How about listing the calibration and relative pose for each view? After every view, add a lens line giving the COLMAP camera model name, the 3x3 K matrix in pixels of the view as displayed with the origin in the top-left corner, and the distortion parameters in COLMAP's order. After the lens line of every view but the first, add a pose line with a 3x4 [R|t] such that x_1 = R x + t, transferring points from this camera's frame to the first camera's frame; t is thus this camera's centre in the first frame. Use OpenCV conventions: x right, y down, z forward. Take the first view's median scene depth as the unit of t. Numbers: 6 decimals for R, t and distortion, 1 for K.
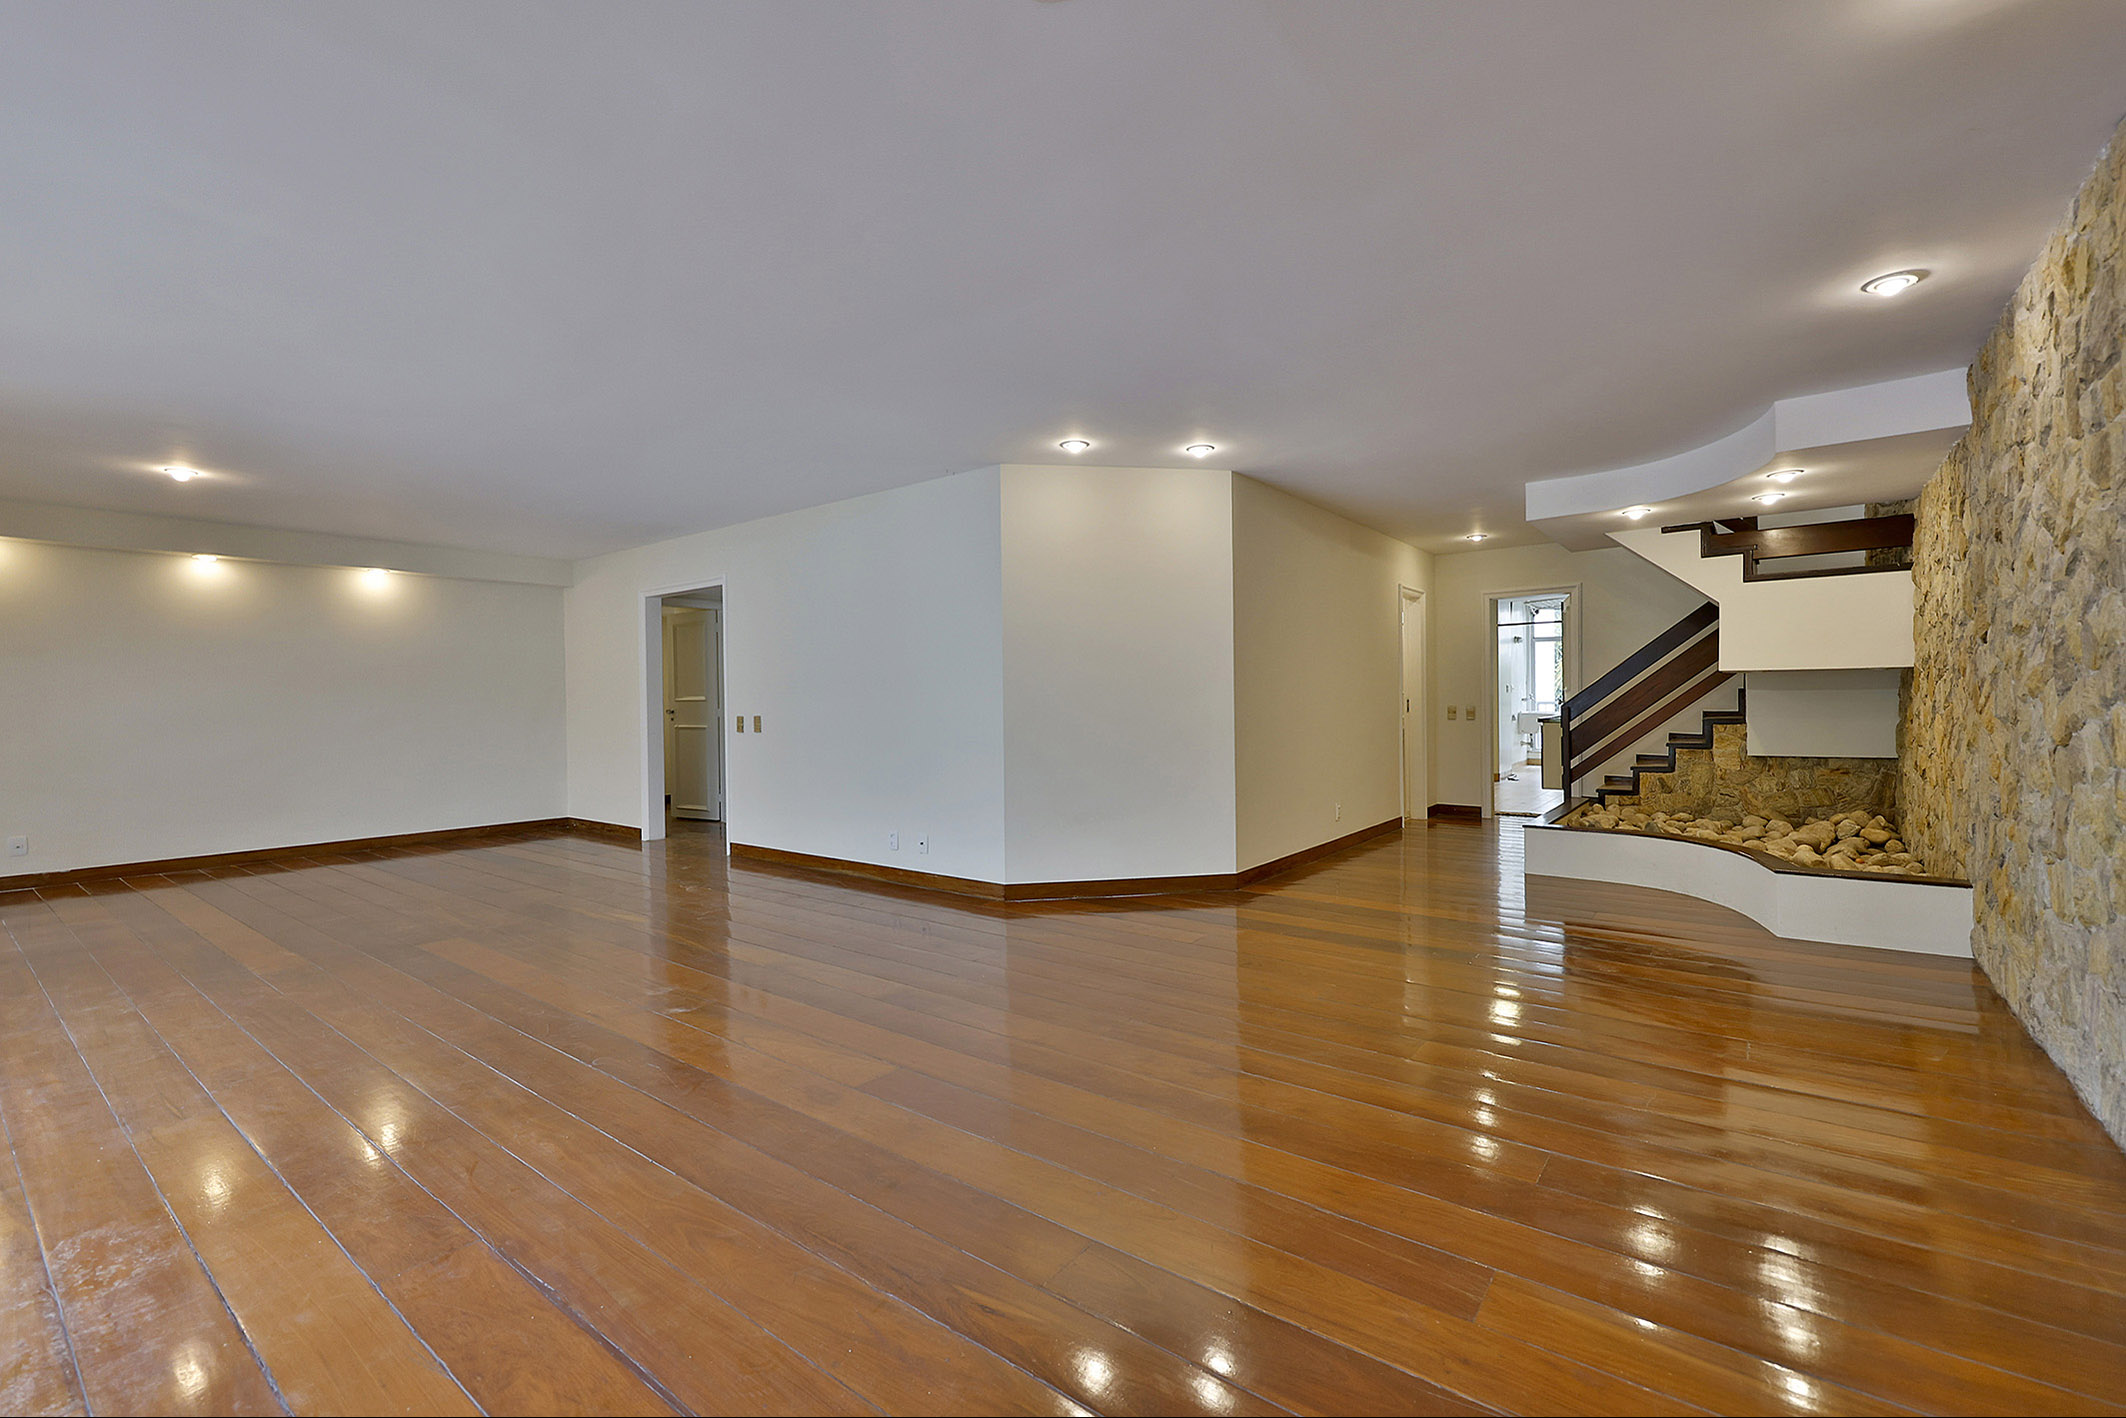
lens RADIAL K [[902.1, 0, 1064.8], [0, 902.1, 695.7], [0, 0, 1]] dist [0.000402, 0.000517]
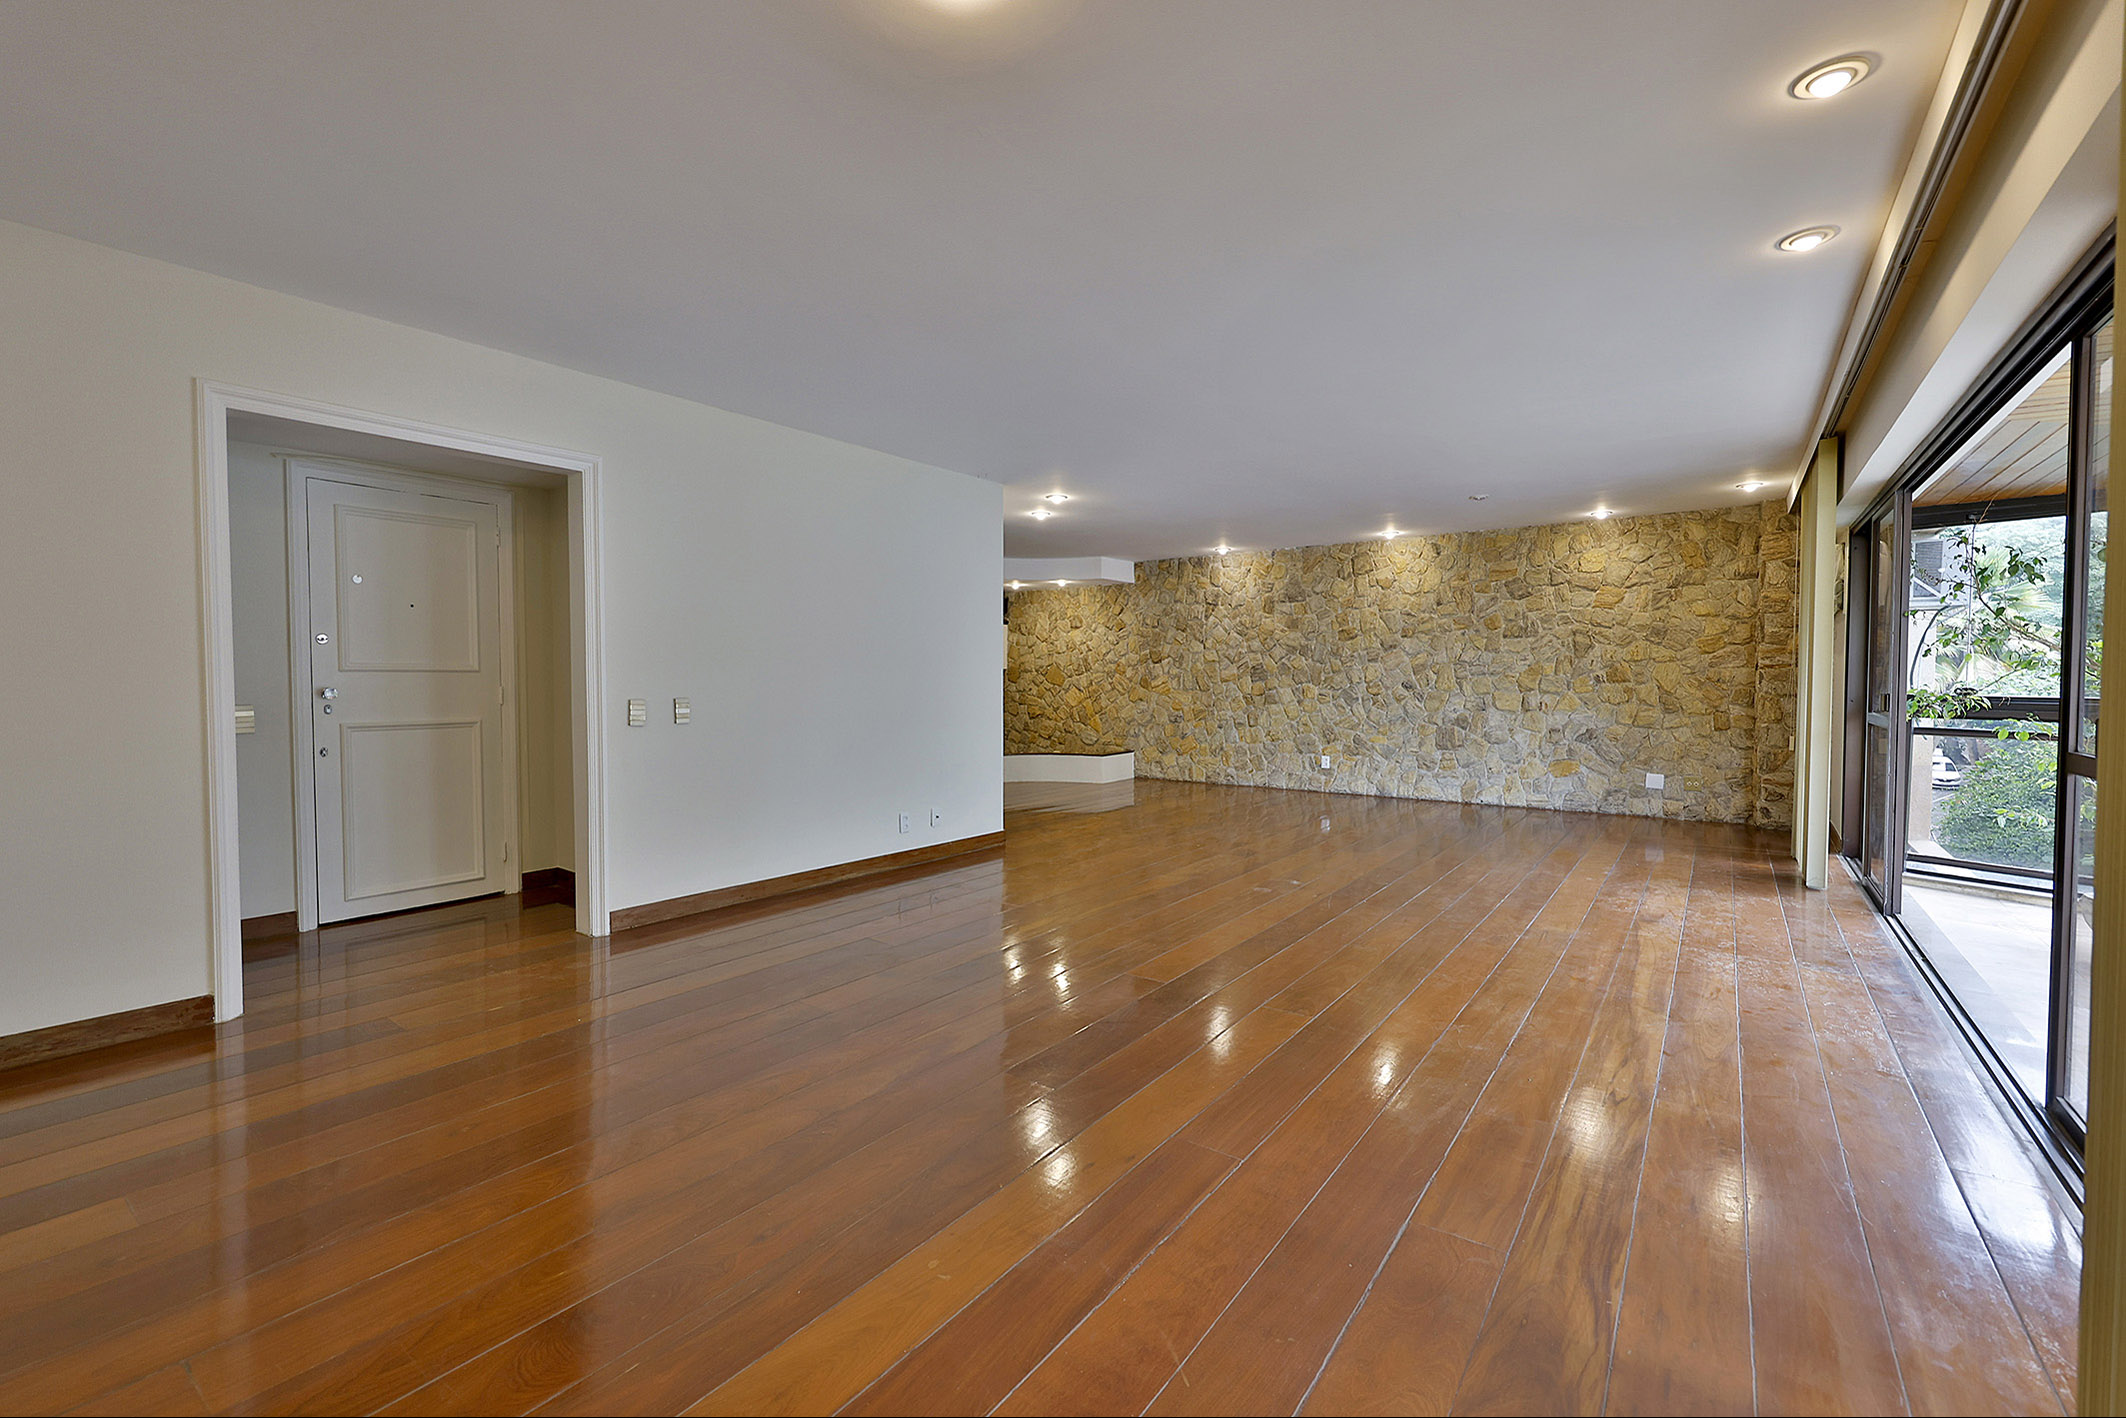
lens RADIAL K [[902.1, 0, 1054.4], [0, 902.1, 705.1], [0, 0, 1]] dist [0.000402, 0.000517]
pose [[-0.016793, -0.017400, 0.999708, -1.020000], [-0.006641, 0.999828, 0.017291, 0.014653], [-0.999837, -0.006349, -0.016905, 0.757276]]
